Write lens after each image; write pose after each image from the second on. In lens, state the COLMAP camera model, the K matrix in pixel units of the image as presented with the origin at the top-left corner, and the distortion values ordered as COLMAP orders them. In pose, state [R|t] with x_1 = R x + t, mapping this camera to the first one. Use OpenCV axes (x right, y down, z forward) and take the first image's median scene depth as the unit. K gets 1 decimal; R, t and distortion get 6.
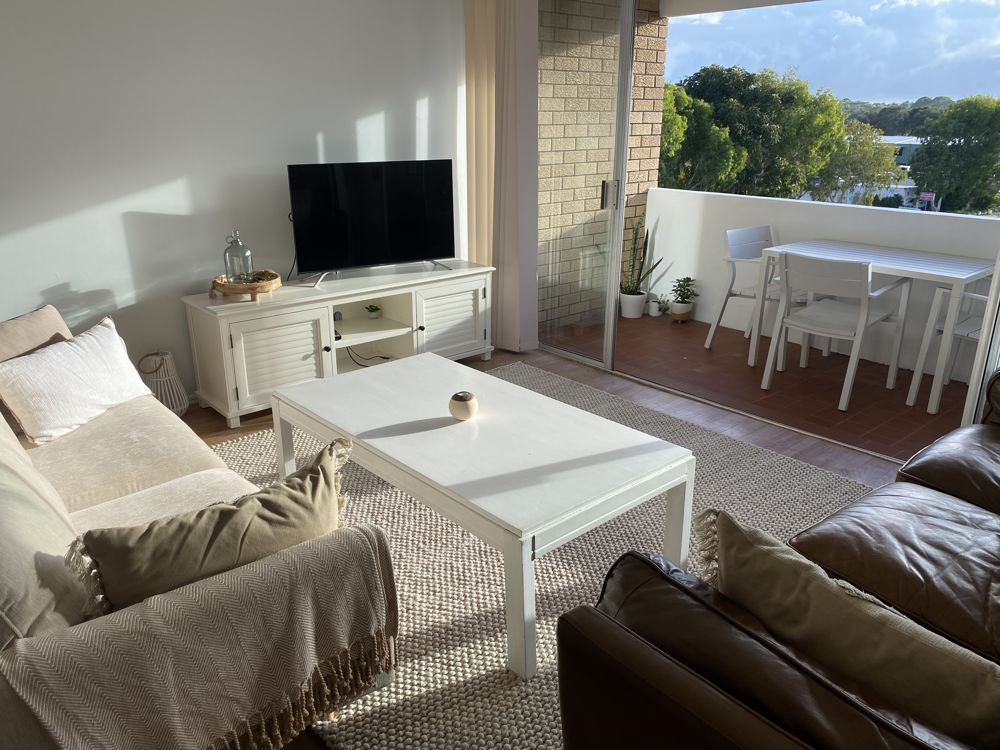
lens RADIAL K [[754.8, 0, 499.3], [0, 754.8, 376.6], [0, 0, 1]] dist [-0.003173, -0.007422]
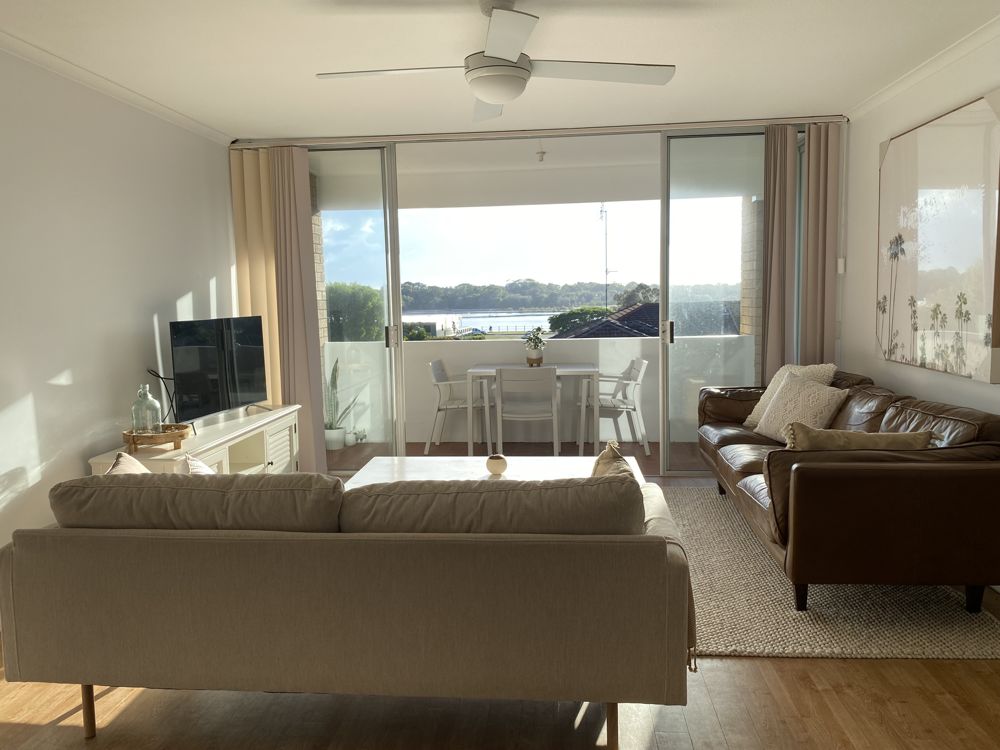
lens RADIAL K [[754.8, 0, 495.7], [0, 754.8, 372.2], [0, 0, 1]] dist [-0.003173, -0.007422]
pose [[0.725354, -0.087771, 0.682757, -0.600483], [0.245869, 0.959448, -0.137869, 0.039866], [-0.642969, 0.267873, 0.717520, -0.026790]]
